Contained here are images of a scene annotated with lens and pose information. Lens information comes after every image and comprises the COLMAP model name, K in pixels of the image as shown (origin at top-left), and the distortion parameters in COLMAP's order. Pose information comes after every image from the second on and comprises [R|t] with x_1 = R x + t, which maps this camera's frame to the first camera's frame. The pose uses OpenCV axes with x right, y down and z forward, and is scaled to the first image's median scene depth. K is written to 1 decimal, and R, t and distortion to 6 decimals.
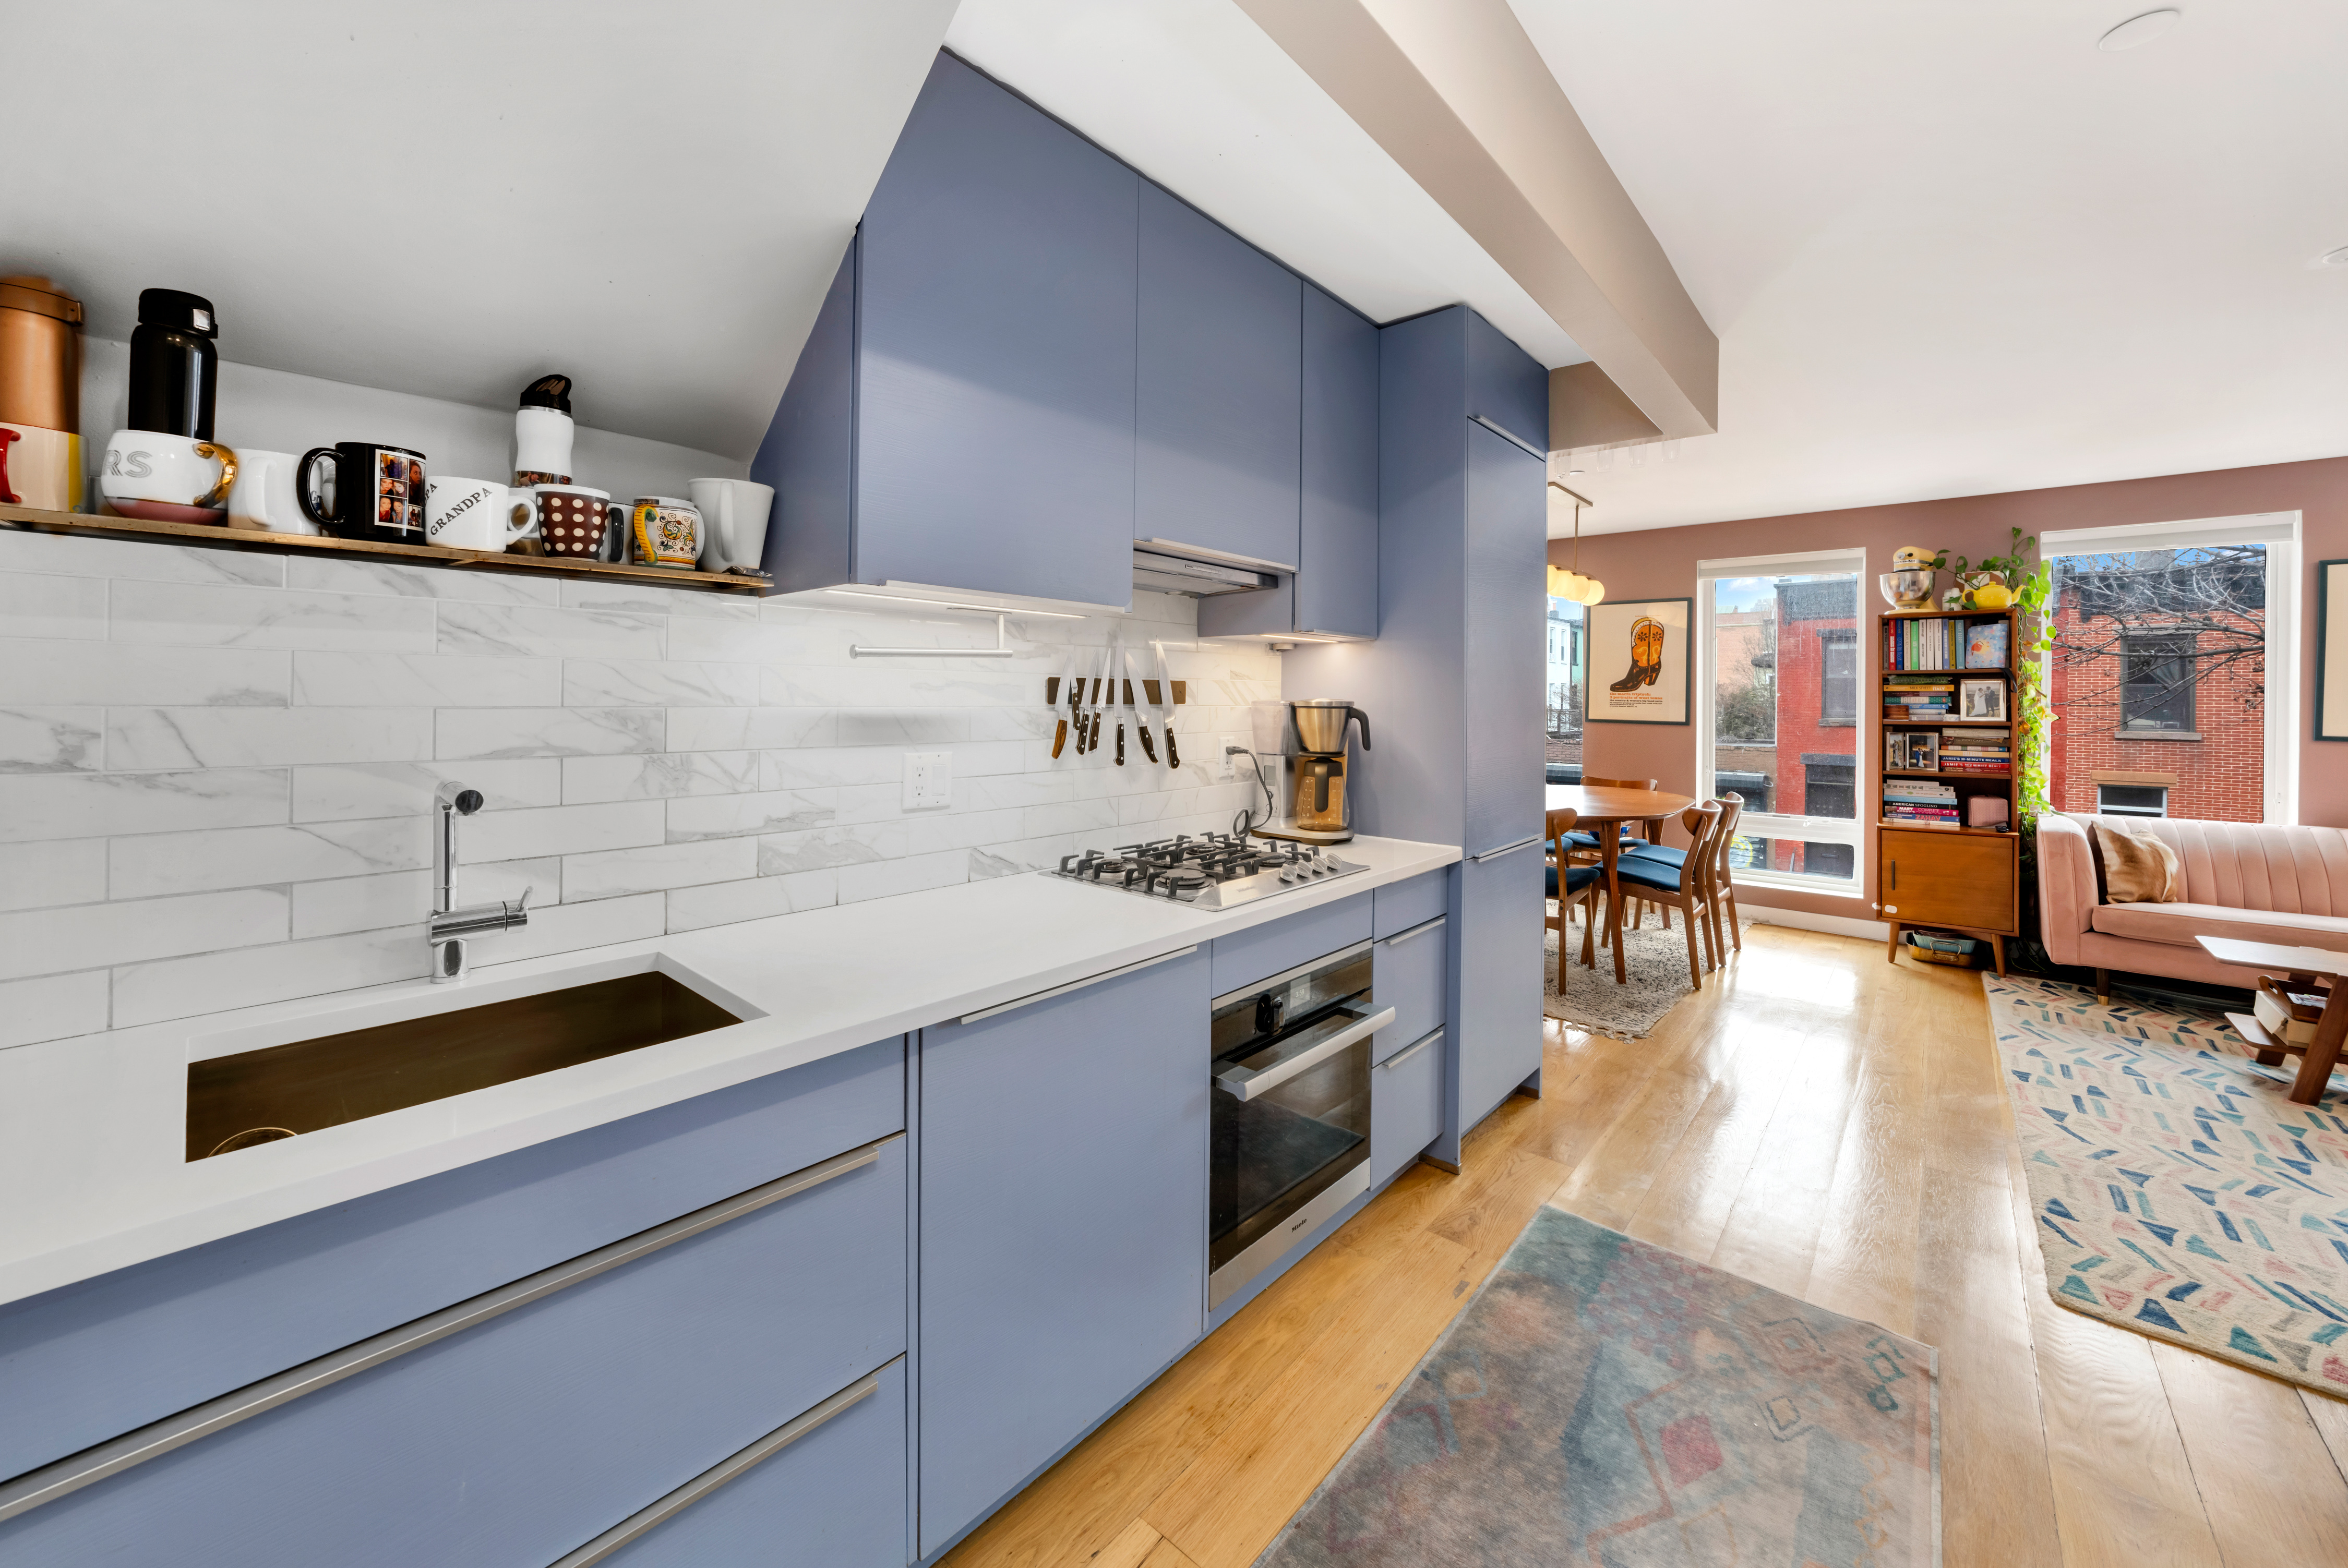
lens RADIAL K [[885.0, 0, 1188.1], [0, 885.0, 703.7], [0, 0, 1]] dist [0.000537, 0.000384]
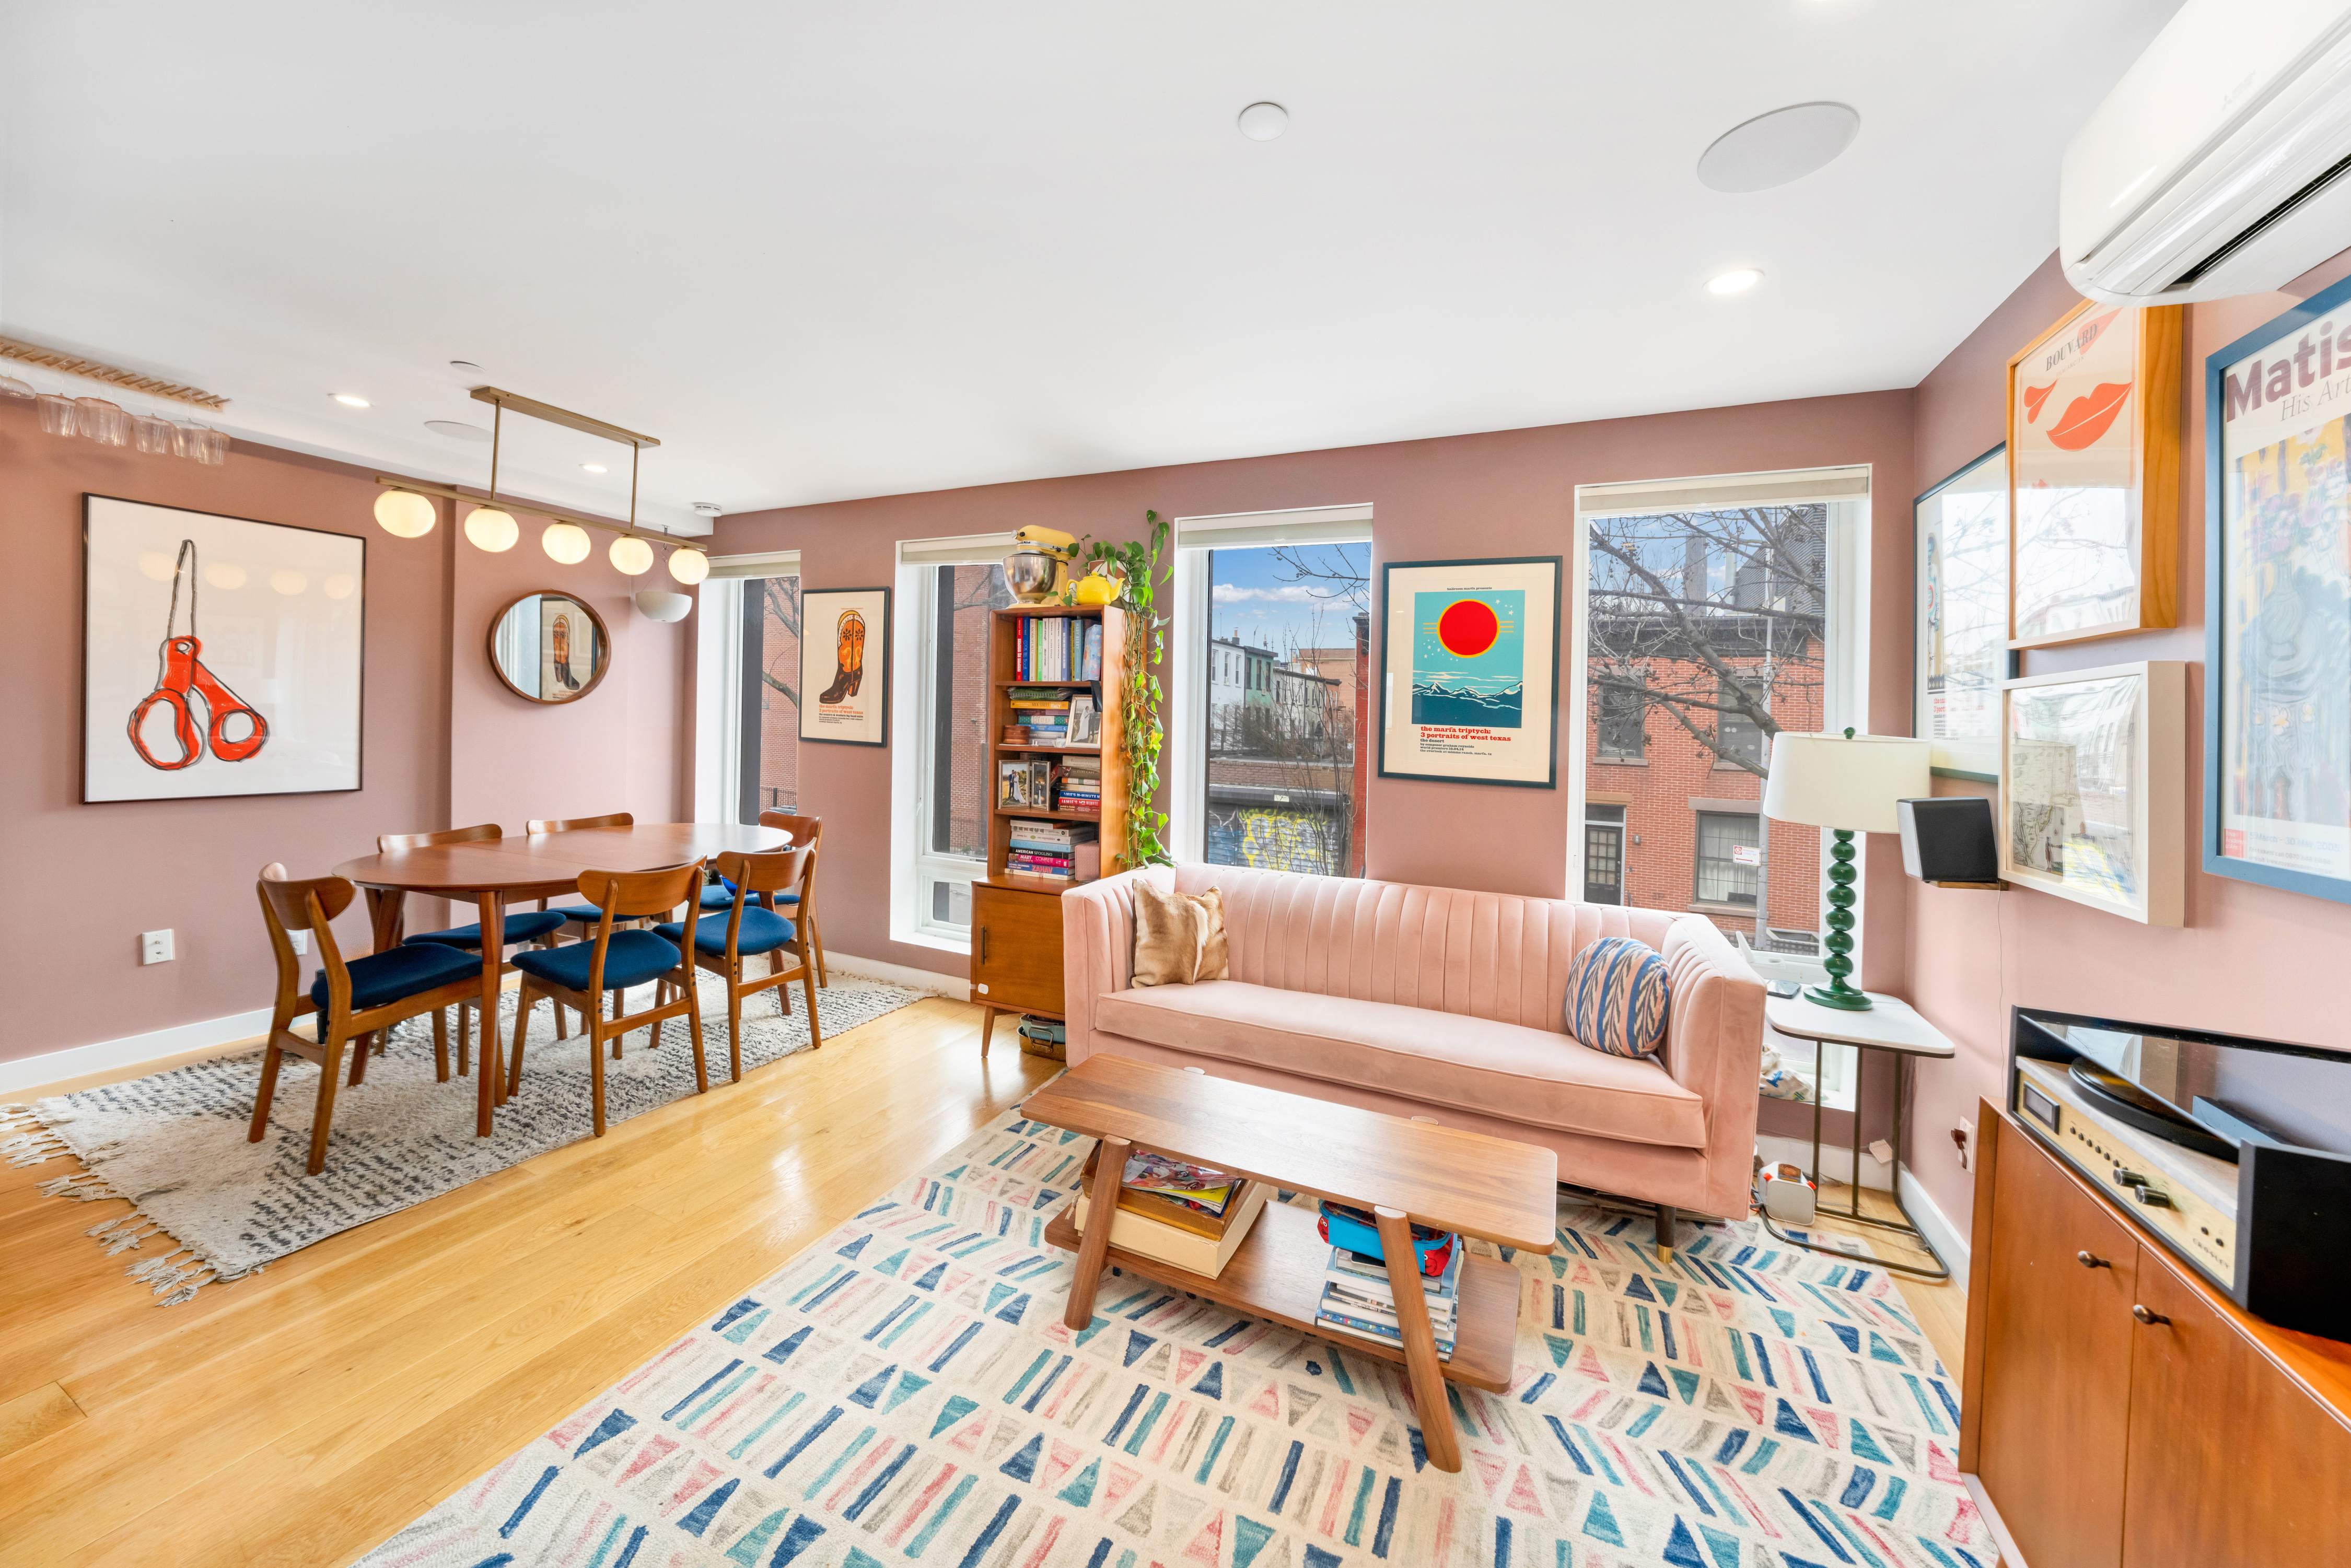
lens RADIAL K [[886.2, 0, 1125.7], [0, 886.2, 726.3], [0, 0, 1]] dist [0.000537, 0.000384]
pose [[0.964997, 0.020686, 0.261444, 0.689163], [-0.022794, 0.999728, 0.005033, -0.004342], [-0.261269, -0.010817, 0.965206, 0.215038]]
